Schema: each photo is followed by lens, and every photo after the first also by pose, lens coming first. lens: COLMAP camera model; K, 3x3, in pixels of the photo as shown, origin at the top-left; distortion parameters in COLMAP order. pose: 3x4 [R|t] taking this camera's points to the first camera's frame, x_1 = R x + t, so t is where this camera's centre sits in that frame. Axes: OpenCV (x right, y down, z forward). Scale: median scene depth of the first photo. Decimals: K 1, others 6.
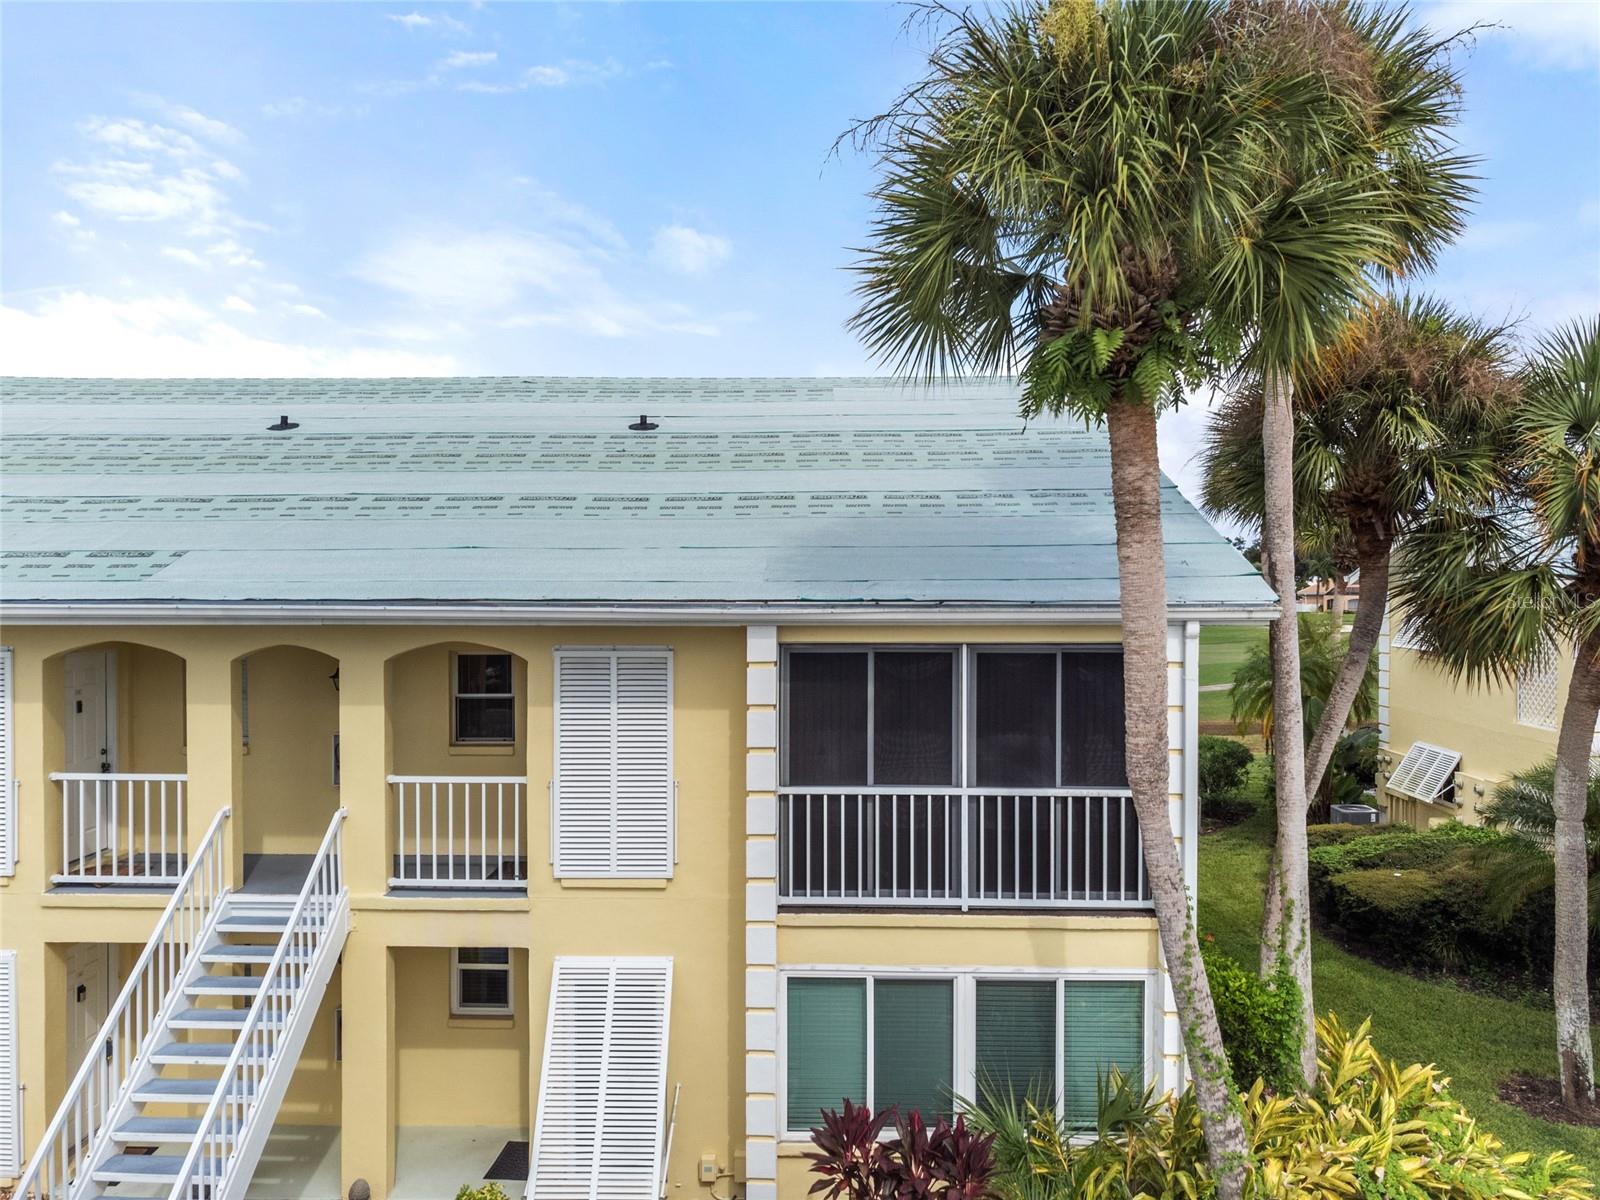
lens RADIAL K [[1185.2, 0, 800.0], [0, 1185.2, 600.0], [0, 0, 1]] dist [0.009153, 0.006249]
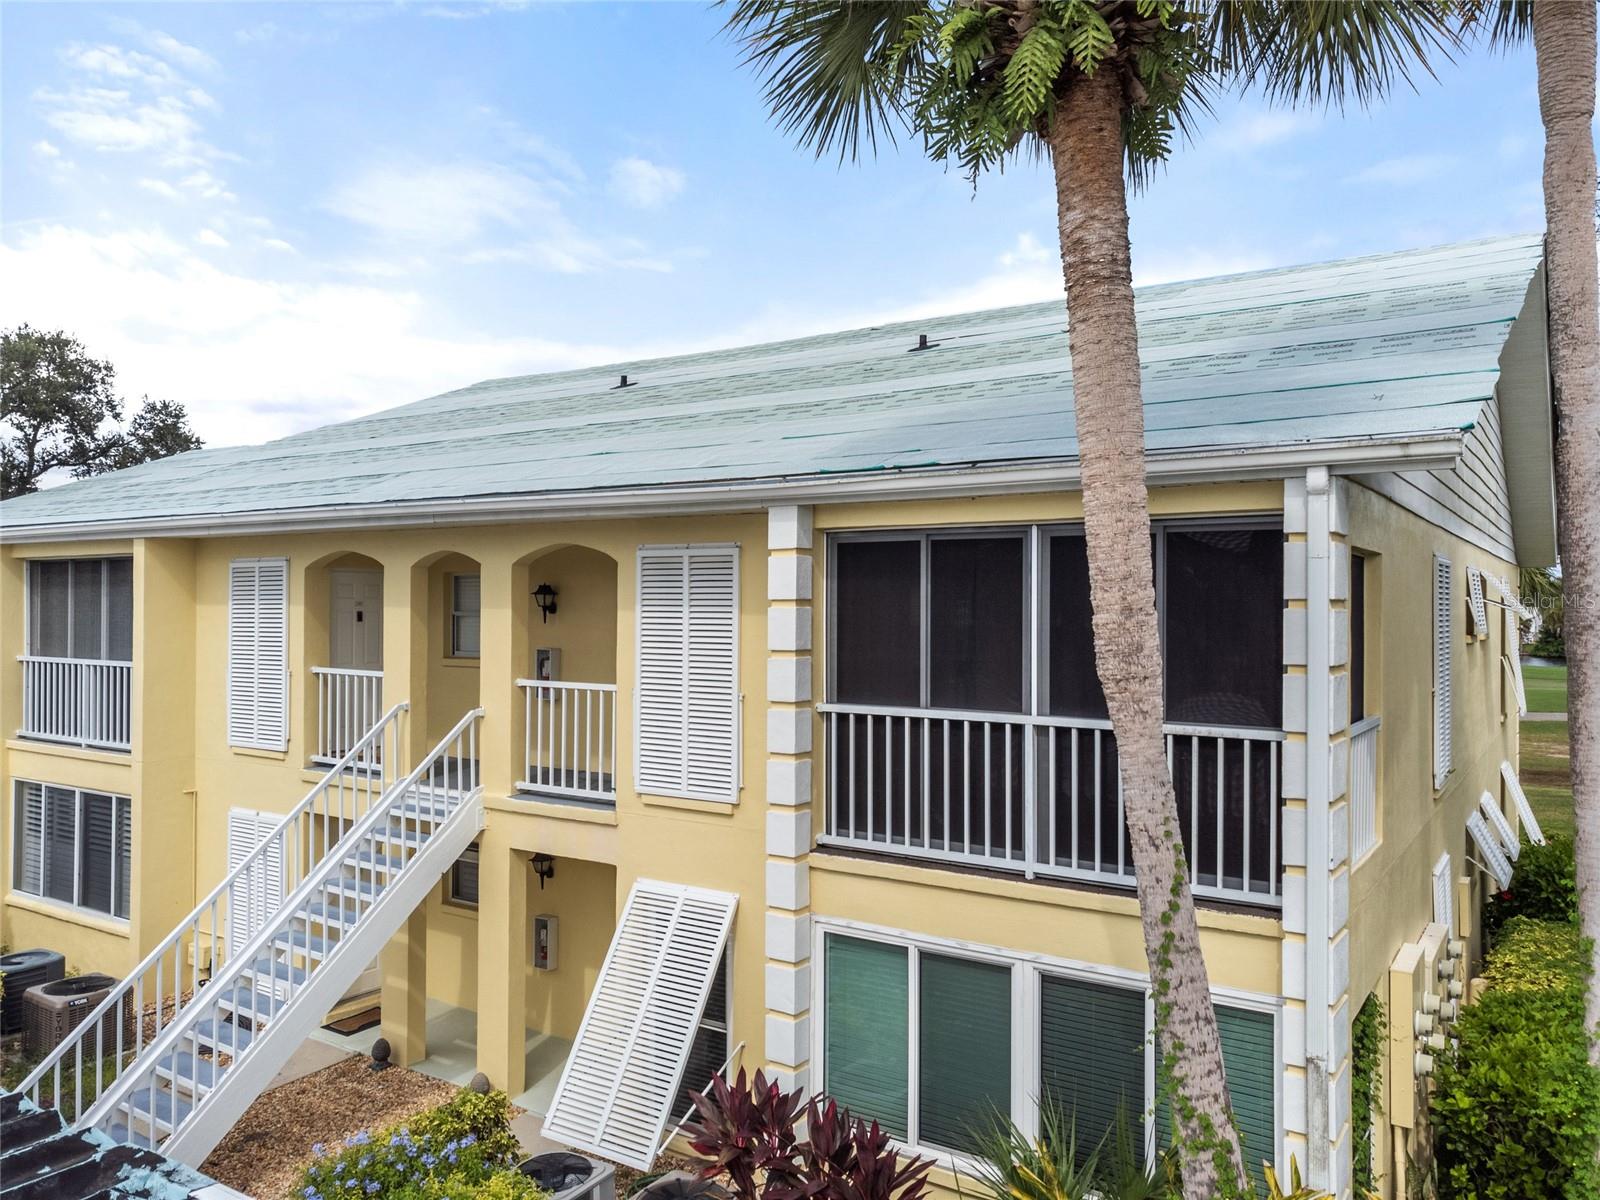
lens RADIAL K [[1185.2, 0, 800.0], [0, 1185.2, 600.0], [0, 0, 1]] dist [0.009153, 0.006249]
pose [[0.848366, 0.001551, -0.529408, 0.403570], [-0.015333, 0.999648, -0.021643, 0.101255], [0.529188, 0.026478, 0.848091, 0.273194]]
